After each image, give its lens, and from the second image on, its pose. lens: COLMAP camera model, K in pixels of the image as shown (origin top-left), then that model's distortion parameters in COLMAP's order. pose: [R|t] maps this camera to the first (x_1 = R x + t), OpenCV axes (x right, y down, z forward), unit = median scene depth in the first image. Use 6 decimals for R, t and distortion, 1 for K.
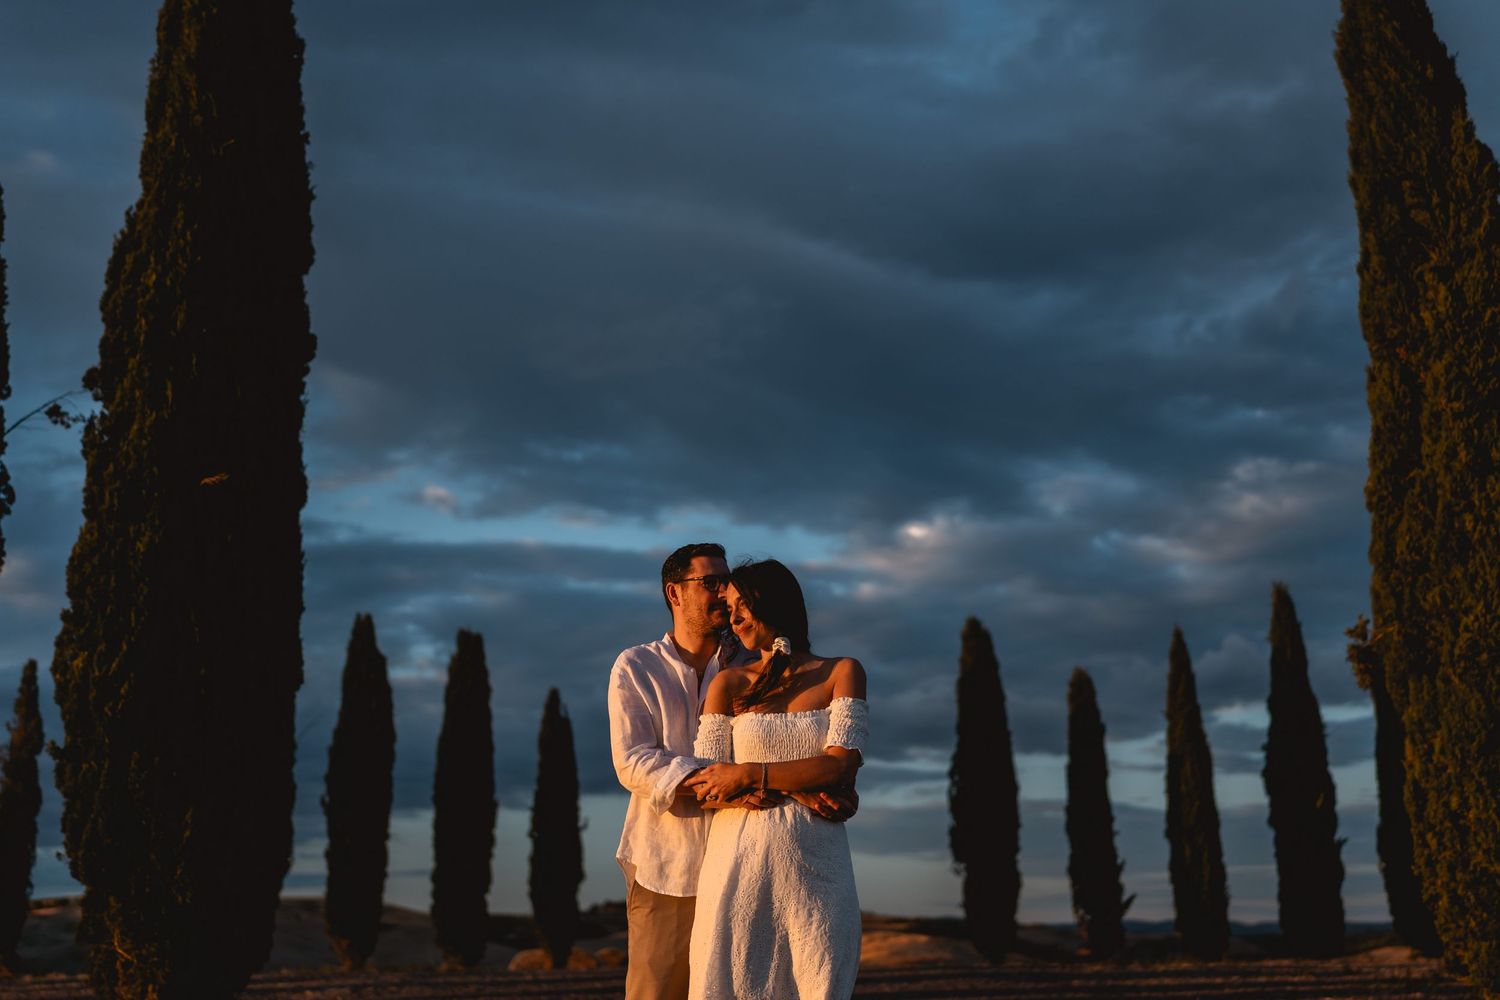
lens RADIAL K [[1526.7, 0, 834.3], [0, 1526.7, 499.4], [0, 0, 1]] dist [0.221282, -0.007010]
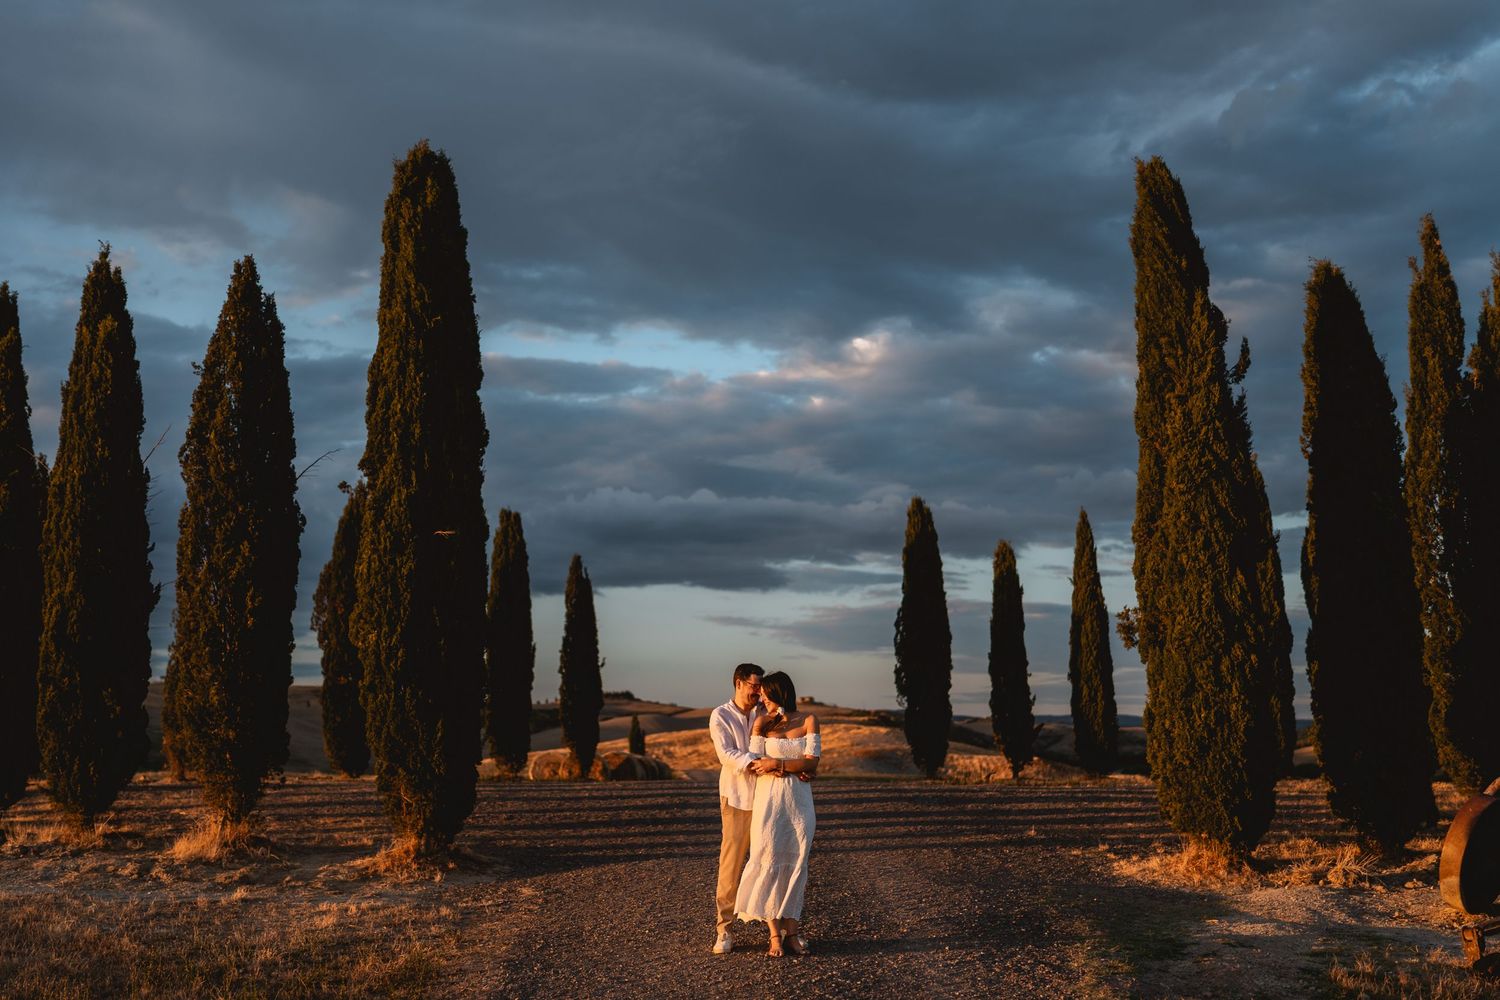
lens RADIAL K [[1501.5, 0, 750.0], [0, 1501.5, 500.0], [0, 0, 1]] dist [0.506514, -0.000008]
pose [[0.999820, 0.003751, -0.018591, -0.026585], [-0.001140, 0.990357, 0.138535, -0.266066], [0.018931, -0.138489, 0.990183, -0.612609]]
